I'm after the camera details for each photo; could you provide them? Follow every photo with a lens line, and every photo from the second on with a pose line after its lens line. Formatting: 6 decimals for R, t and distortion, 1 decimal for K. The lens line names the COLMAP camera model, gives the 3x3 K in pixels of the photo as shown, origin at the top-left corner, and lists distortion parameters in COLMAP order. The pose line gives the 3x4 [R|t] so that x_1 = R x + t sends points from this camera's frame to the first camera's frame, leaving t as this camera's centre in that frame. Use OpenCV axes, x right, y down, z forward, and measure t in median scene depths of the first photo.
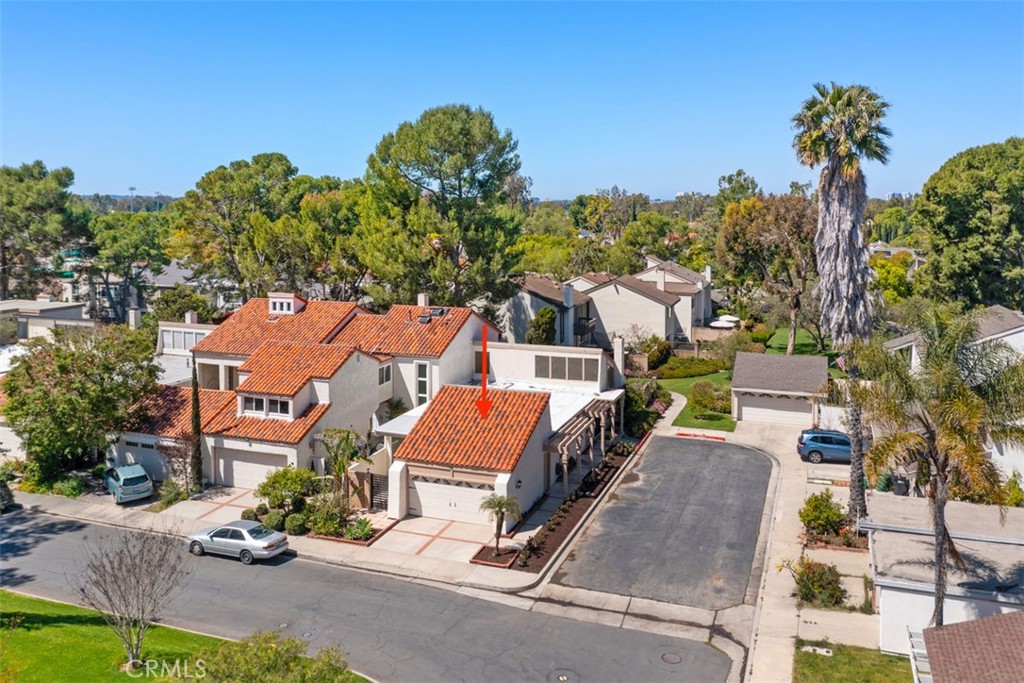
lens RADIAL K [[855.6, 0, 528.1], [0, 855.6, 228.0], [0, 0, 1]] dist [-0.005291, -0.003712]
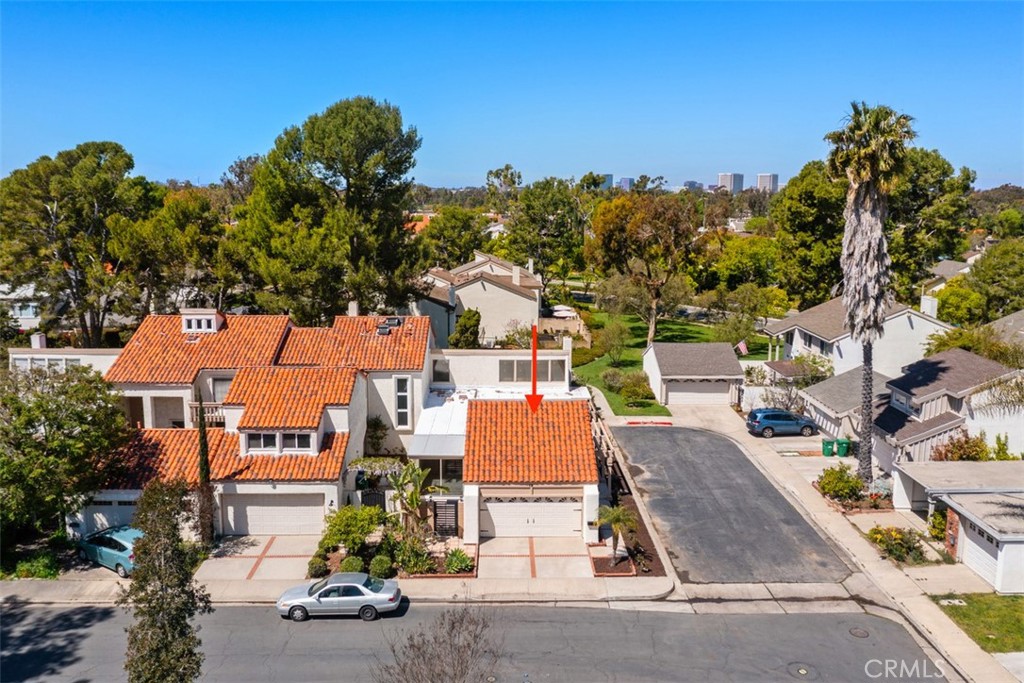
lens RADIAL K [[814.1, 0, 533.0], [0, 814.1, 304.2], [0, 0, 1]] dist [-0.009546, 0.003816]
pose [[0.927628, -0.045237, 0.370755, -0.371309], [0.004363, 0.993883, 0.110351, -0.025284], [-0.373479, -0.100747, 0.922151, 0.139674]]
